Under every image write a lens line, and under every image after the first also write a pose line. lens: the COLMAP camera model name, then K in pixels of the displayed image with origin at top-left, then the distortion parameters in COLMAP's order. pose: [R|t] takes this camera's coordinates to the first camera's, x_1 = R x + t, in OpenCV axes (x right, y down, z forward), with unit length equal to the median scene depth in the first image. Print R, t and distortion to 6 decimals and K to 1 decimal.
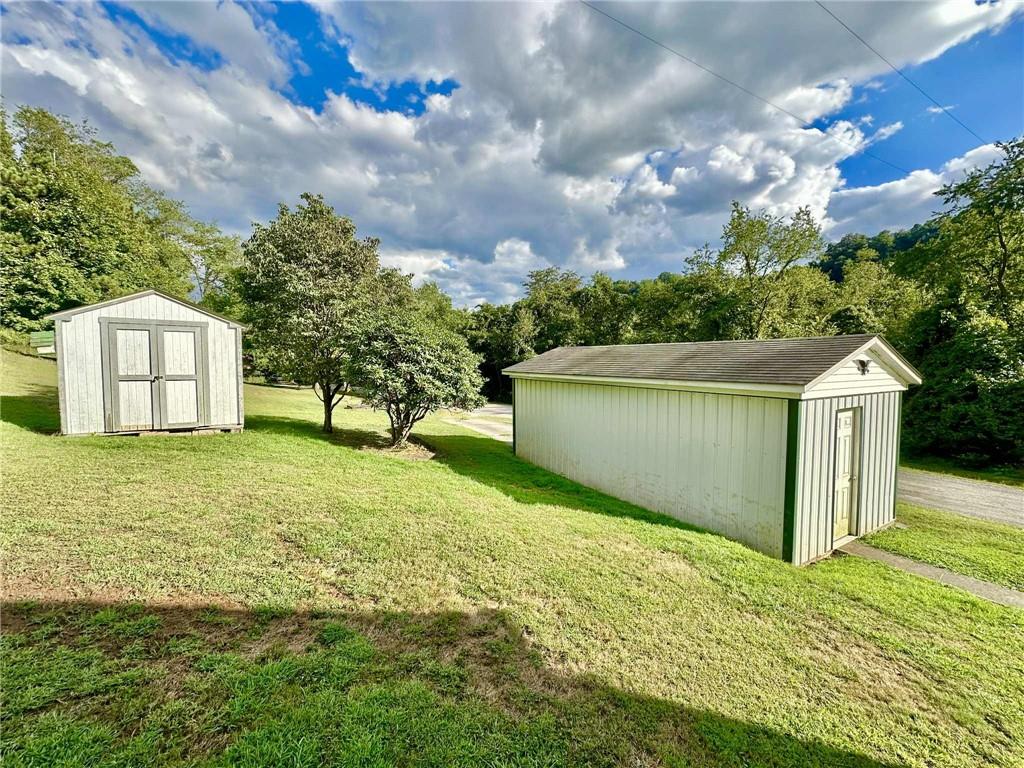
lens RADIAL K [[413.1, 0, 512.4], [0, 413.1, 388.1], [0, 0, 1]] dist [-0.002809, -0.001364]
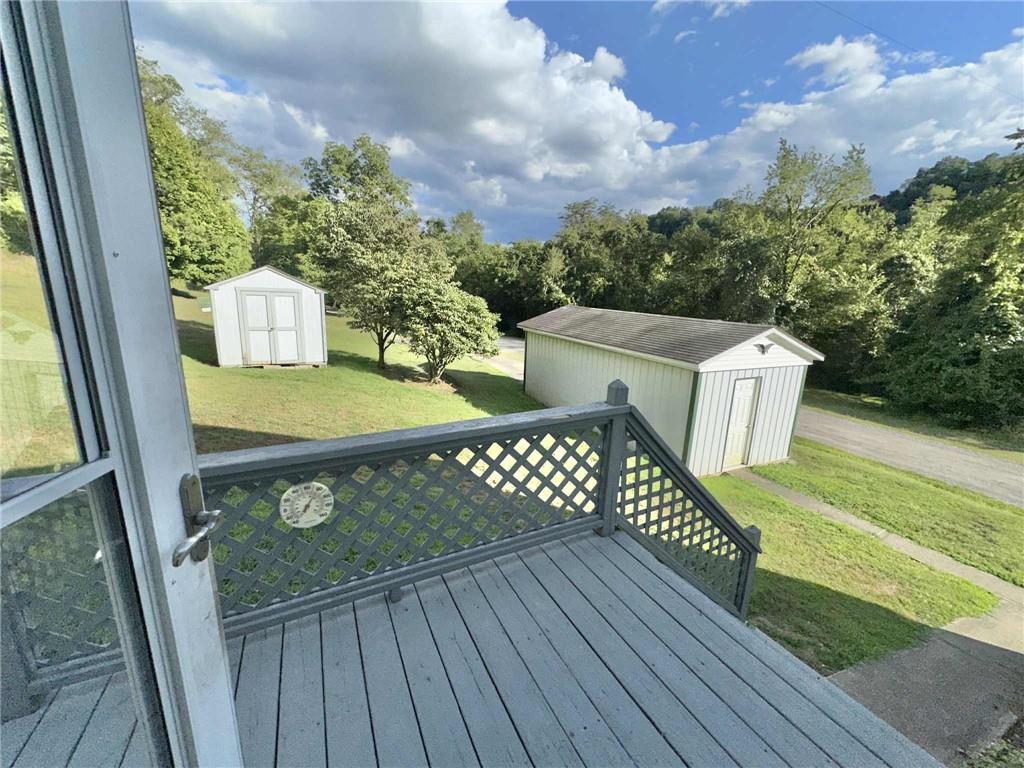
lens RADIAL K [[413.1, 0, 507.5], [0, 413.1, 383.8], [0, 0, 1]] dist [-0.002809, -0.001364]
pose [[0.994915, 0.055611, -0.083977, 0.065163], [-0.041871, 0.986661, 0.157311, -0.065258], [0.091605, -0.152995, 0.983972, -0.259177]]
